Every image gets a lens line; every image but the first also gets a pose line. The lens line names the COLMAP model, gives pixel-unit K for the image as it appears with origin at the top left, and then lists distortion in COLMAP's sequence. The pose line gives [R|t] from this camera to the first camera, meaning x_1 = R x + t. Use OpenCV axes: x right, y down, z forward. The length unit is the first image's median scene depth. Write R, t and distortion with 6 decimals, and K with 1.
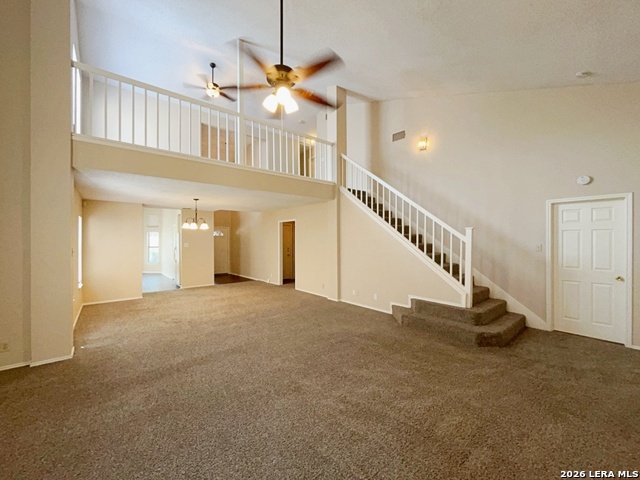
lens RADIAL K [[258.5, 0, 320.0], [0, 258.5, 240.0], [0, 0, 1]] dist [-0.000827, -0.000681]
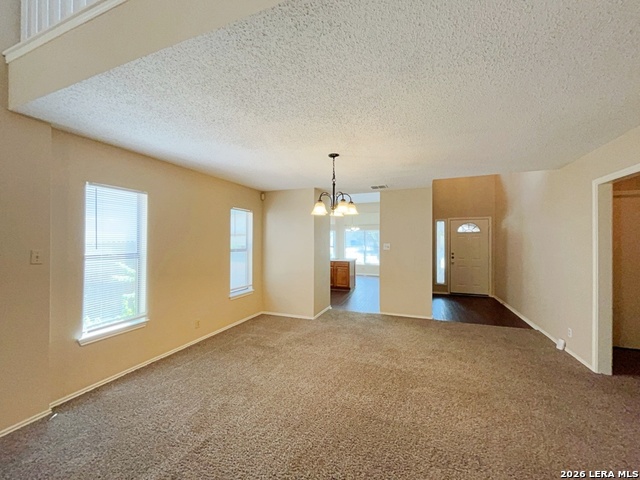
lens RADIAL K [[258.5, 0, 320.0], [0, 258.5, 240.0], [0, 0, 1]] dist [-0.000827, -0.000681]
pose [[0.489038, 0.006558, -0.872238, -0.038449], [-0.005724, 0.999974, 0.004309, 0.001956], [0.872243, 0.002885, 0.489063, 0.448631]]
